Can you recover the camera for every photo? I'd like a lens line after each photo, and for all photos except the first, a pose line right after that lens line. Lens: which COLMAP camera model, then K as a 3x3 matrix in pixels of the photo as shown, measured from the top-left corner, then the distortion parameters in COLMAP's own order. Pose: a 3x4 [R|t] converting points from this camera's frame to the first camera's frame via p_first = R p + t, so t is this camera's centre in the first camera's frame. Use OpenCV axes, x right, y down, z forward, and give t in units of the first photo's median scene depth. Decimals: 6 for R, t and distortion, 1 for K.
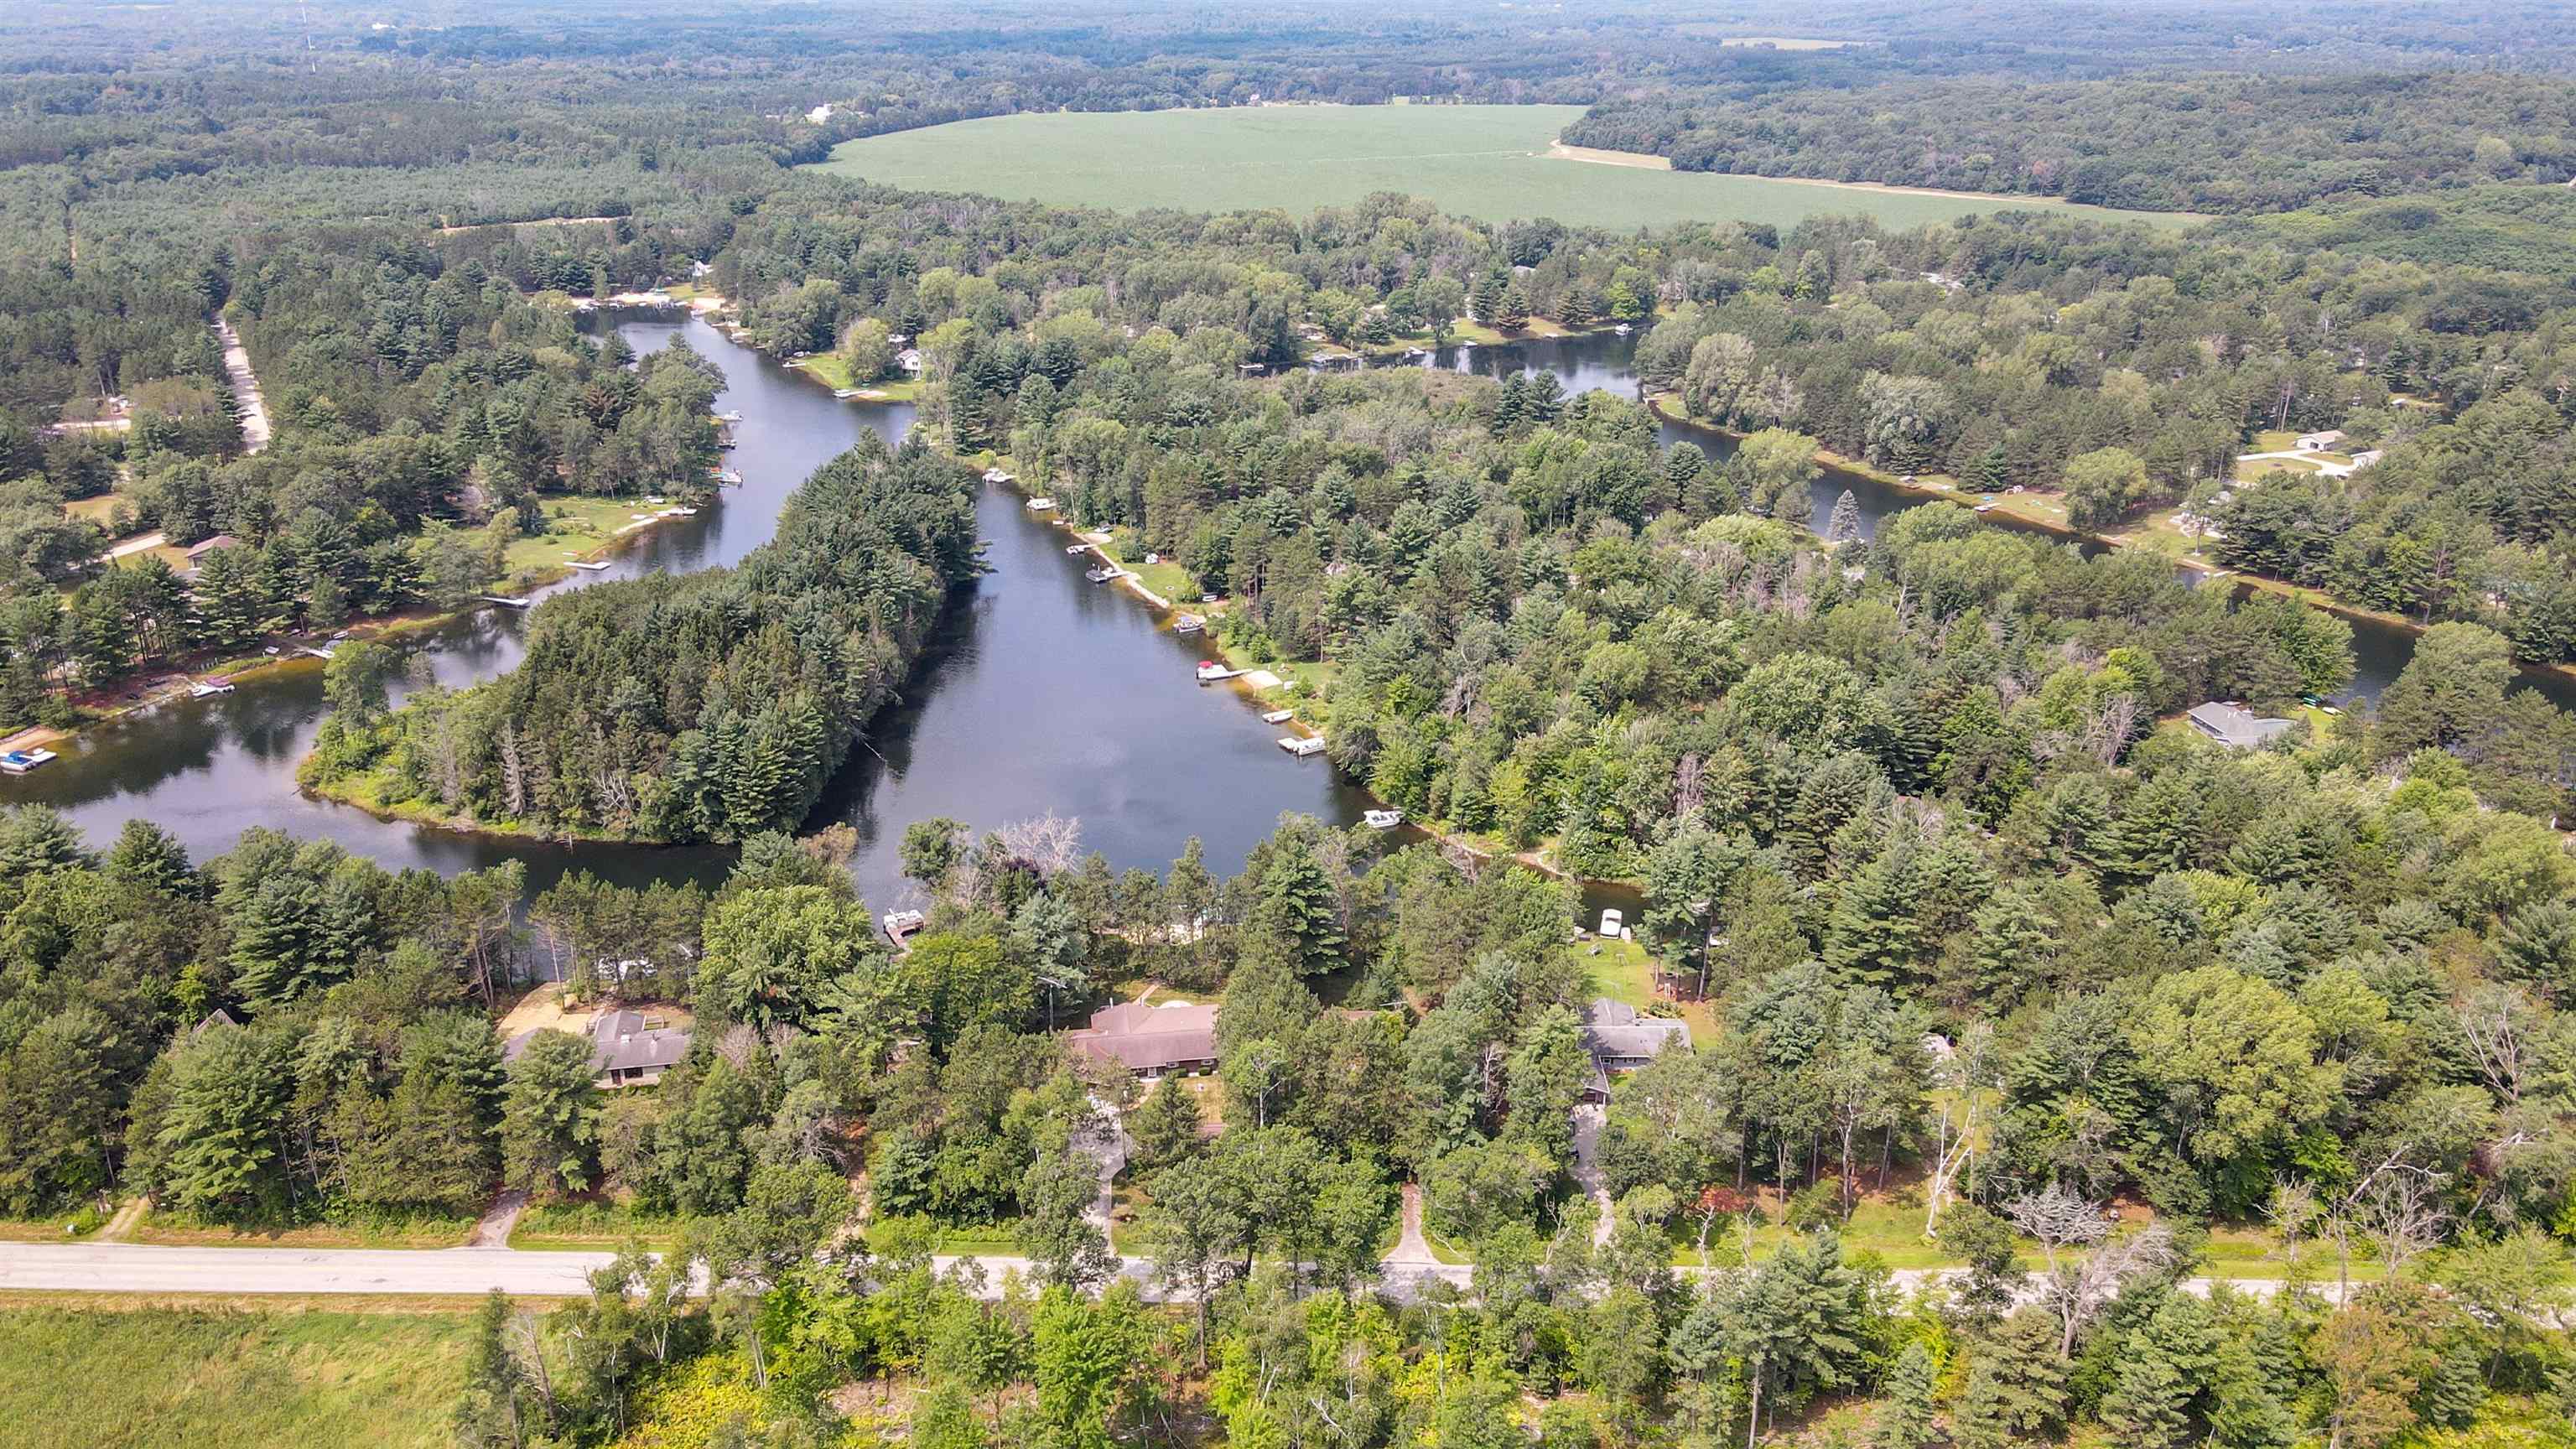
lens RADIAL K [[1896.3, 0, 1292.8], [0, 1896.3, 719.4], [0, 0, 1]] dist [0.014751, 0.015356]
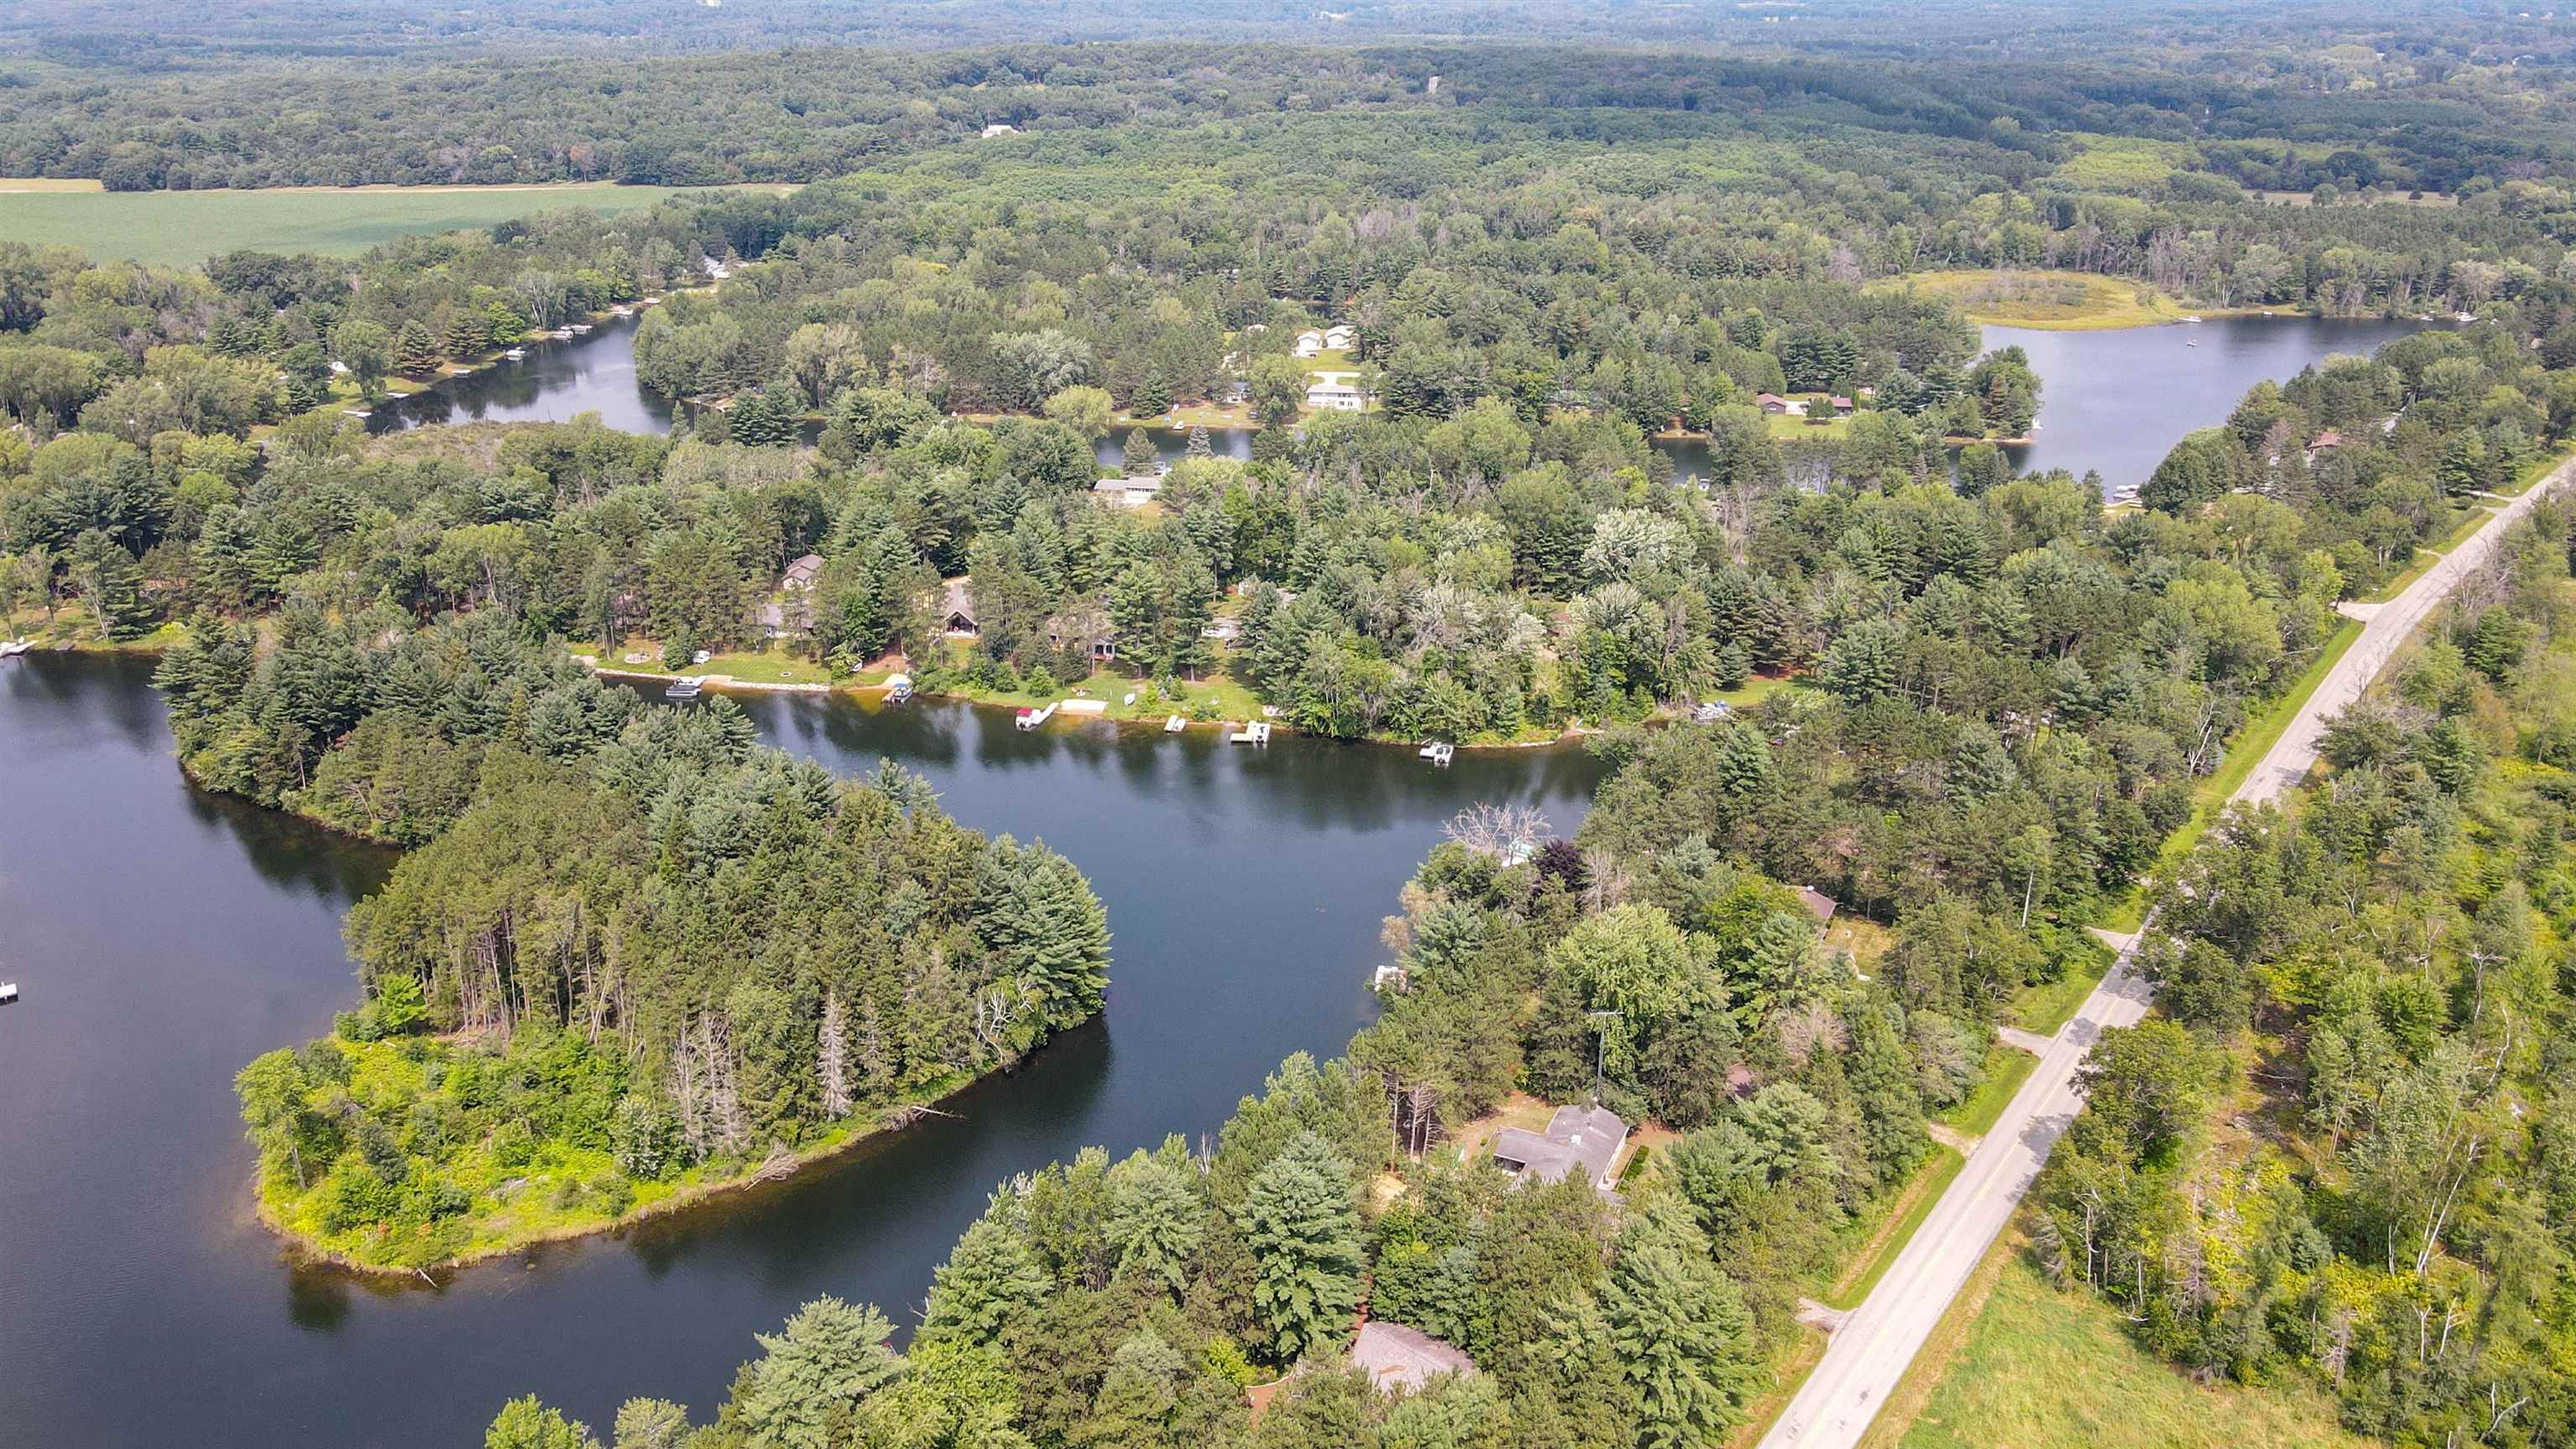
lens RADIAL K [[1896.3, 0, 1292.7], [0, 1896.3, 727.9], [0, 0, 1]] dist [0.014751, 0.015356]
pose [[0.582973, -0.308080, 0.751817, -0.226825], [0.301337, 0.941313, 0.152069, -0.041897], [-0.754545, 0.137898, 0.641596, 0.107726]]
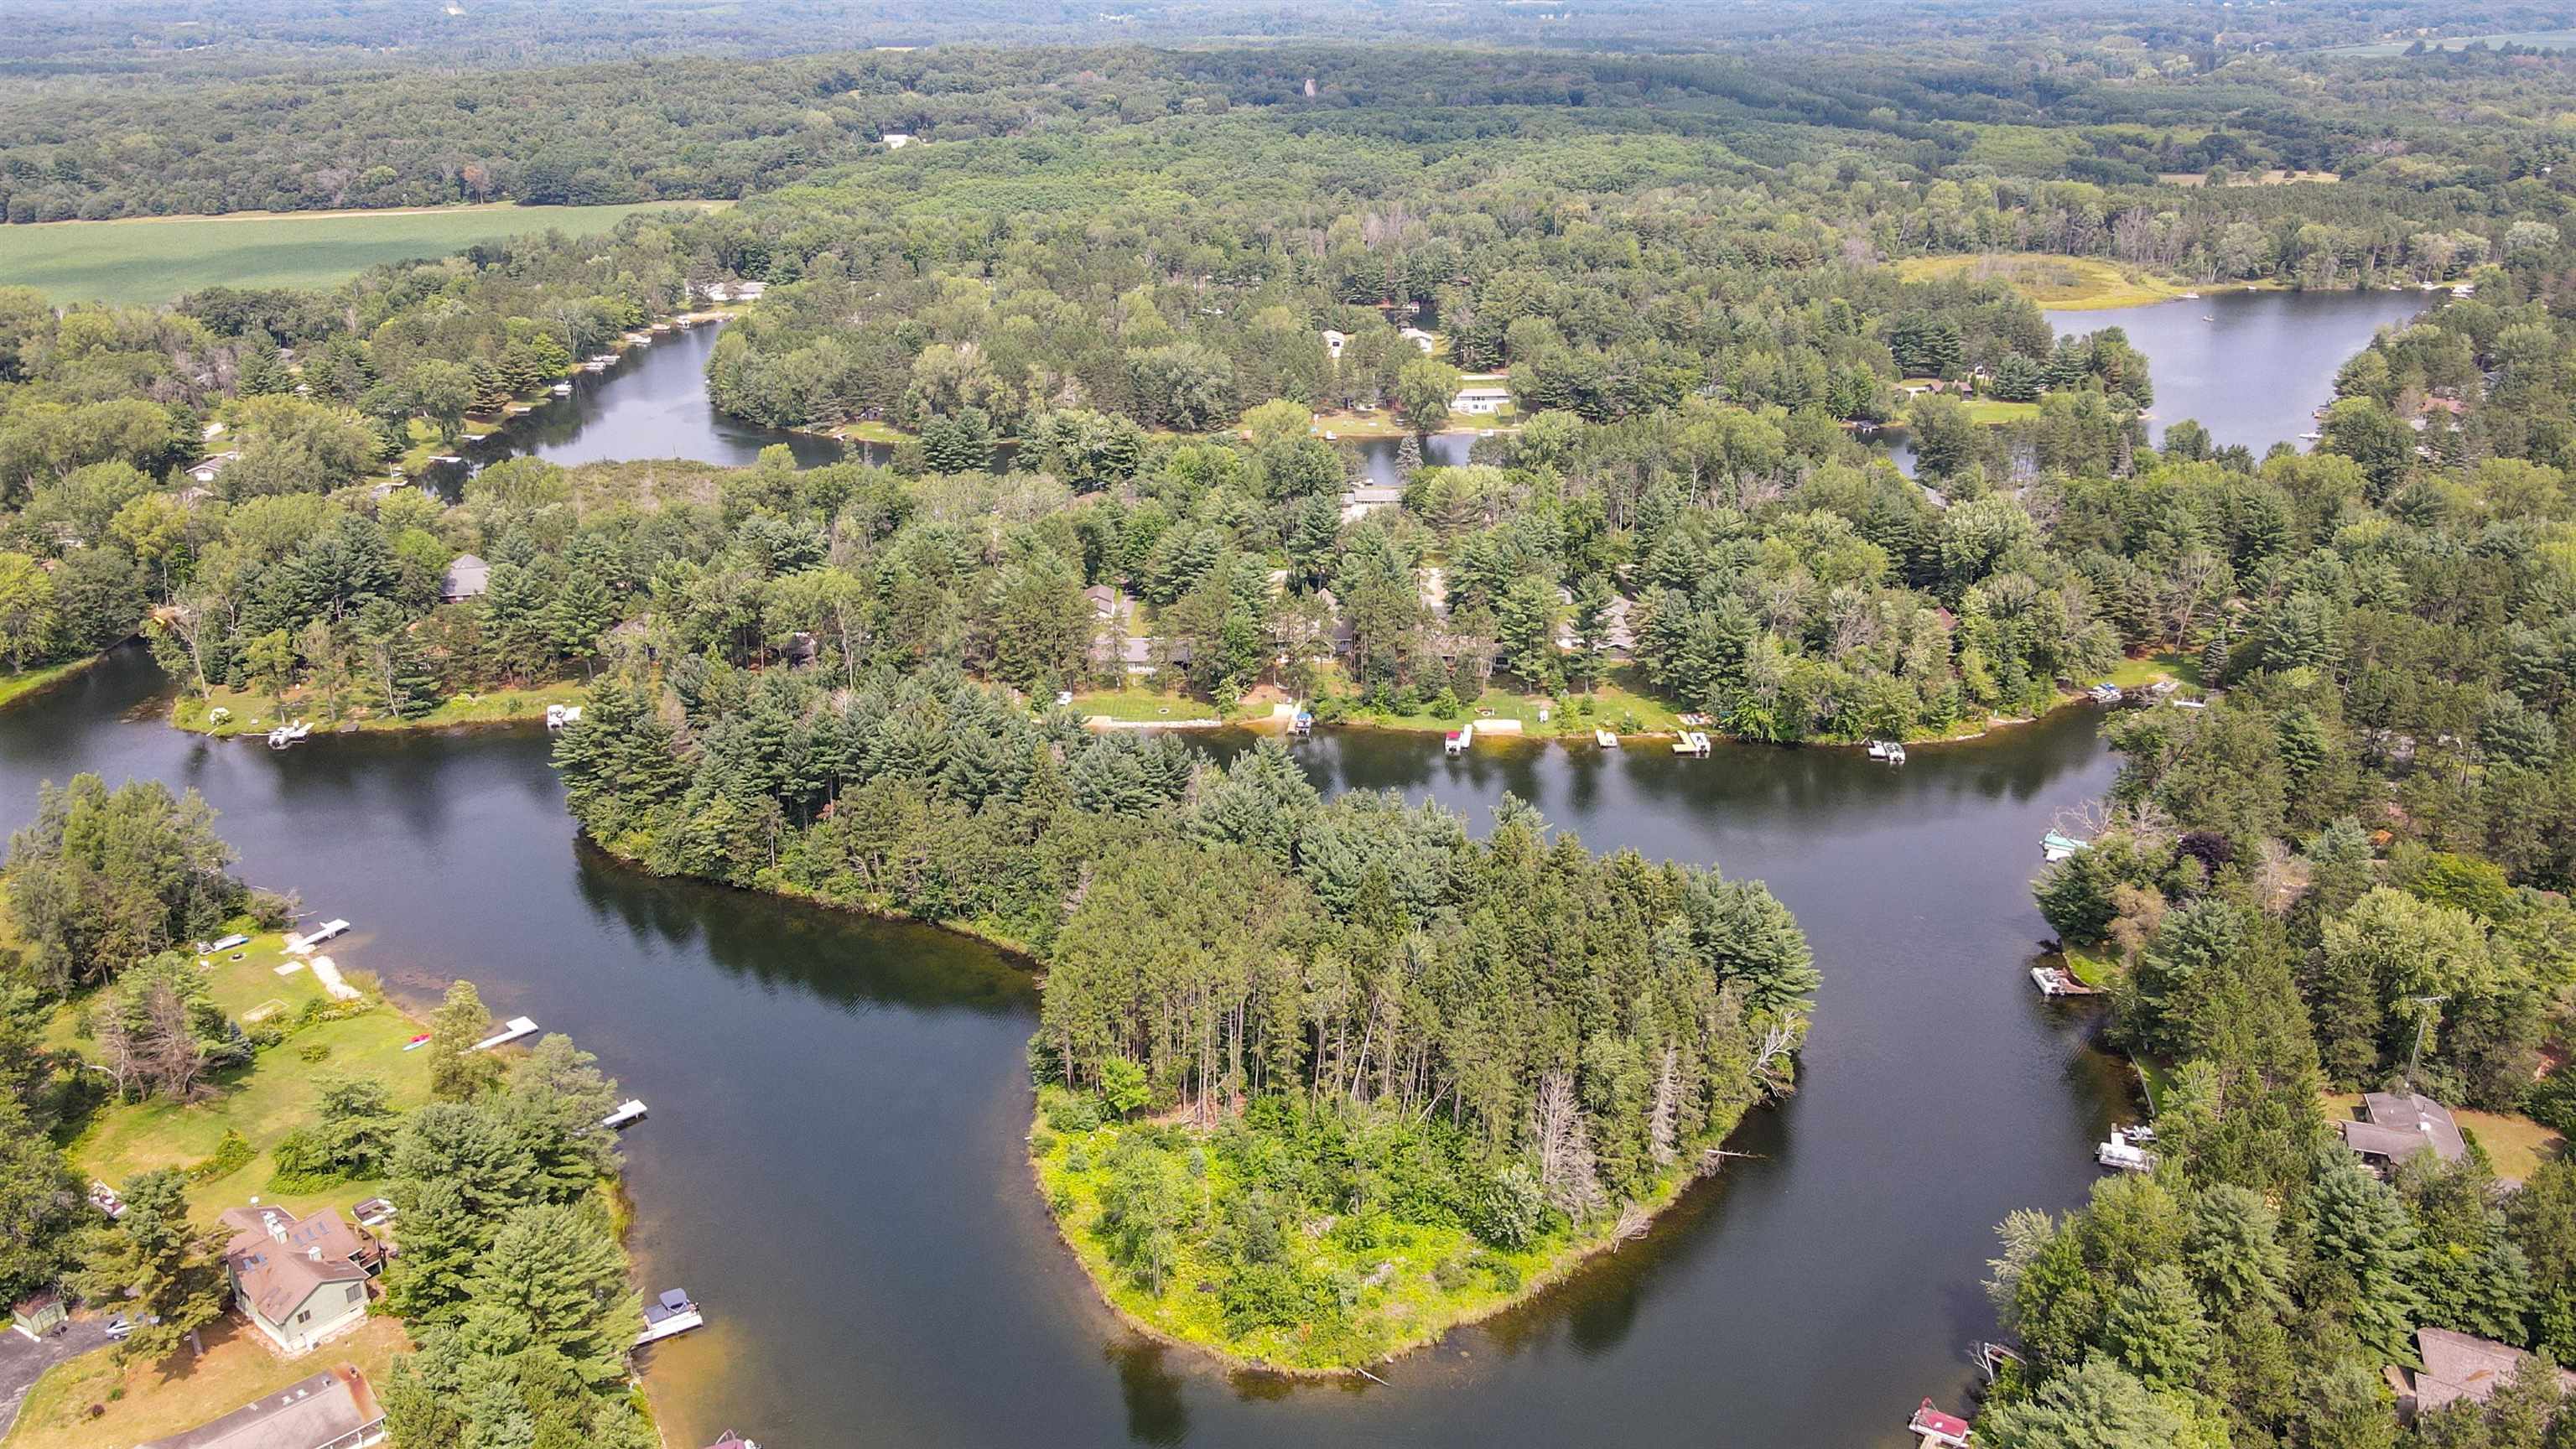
lens RADIAL K [[1896.3, 0, 1288.1], [0, 1896.3, 726.4], [0, 0, 1]] dist [0.014751, 0.015356]
pose [[0.462427, -0.338516, 0.819493, -0.277557], [0.335606, 0.922309, 0.191610, -0.078601], [-0.820689, 0.186421, 0.540109, 0.198557]]
